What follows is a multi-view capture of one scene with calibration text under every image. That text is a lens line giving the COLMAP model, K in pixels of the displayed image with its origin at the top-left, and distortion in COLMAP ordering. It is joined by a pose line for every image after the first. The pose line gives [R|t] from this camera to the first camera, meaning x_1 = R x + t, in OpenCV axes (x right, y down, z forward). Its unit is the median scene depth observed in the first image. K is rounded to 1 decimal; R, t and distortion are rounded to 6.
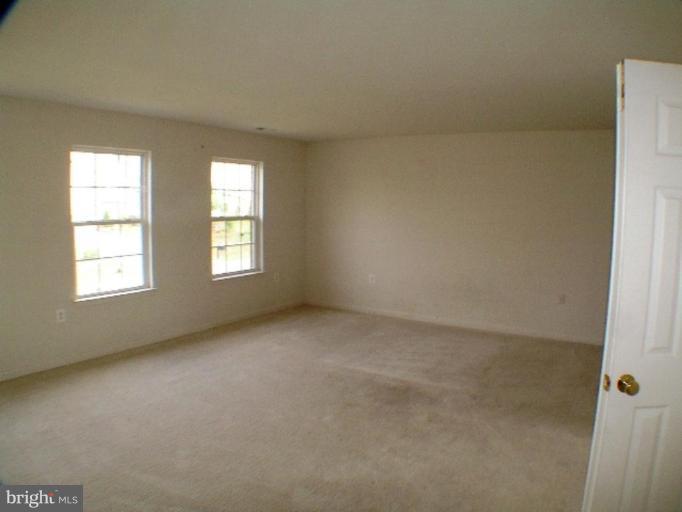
lens RADIAL K [[510.4, 0, 341.0], [0, 510.4, 256.0], [0, 0, 1]] dist [-0.126634, 0.000824]
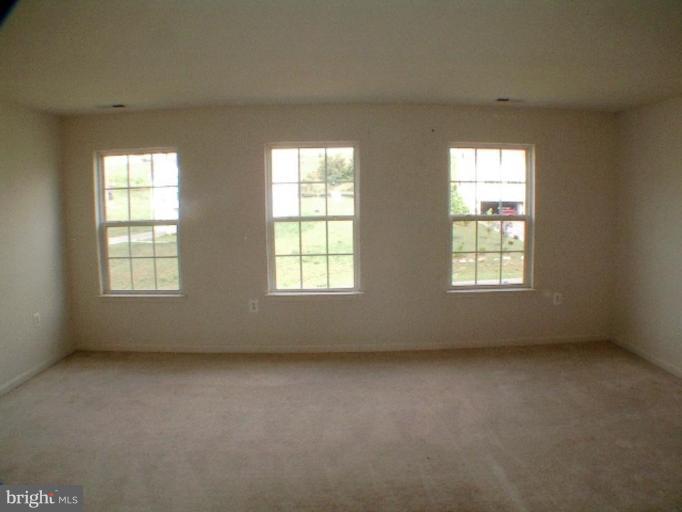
lens RADIAL K [[481.5, 0, 356.5], [0, 481.5, 256.4], [0, 0, 1]] dist [-0.188639, 0.004936]
pose [[0.575791, 0.085067, -0.813160, 0.326720], [-0.071052, 0.996016, 0.053885, -0.047575], [0.814504, 0.026750, 0.579541, 0.487984]]
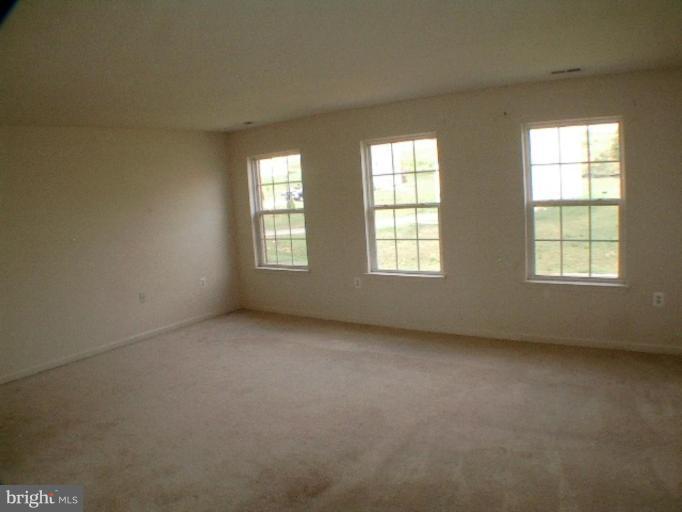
lens RADIAL K [[497.3, 0, 341.0], [0, 497.3, 256.0], [0, 0, 1]] dist [-0.211238, 0.003616]
pose [[-0.032013, 0.123805, -0.991790, 0.552175], [-0.041931, 0.991259, 0.125092, -0.082443], [0.998608, 0.045591, -0.026542, 0.832013]]
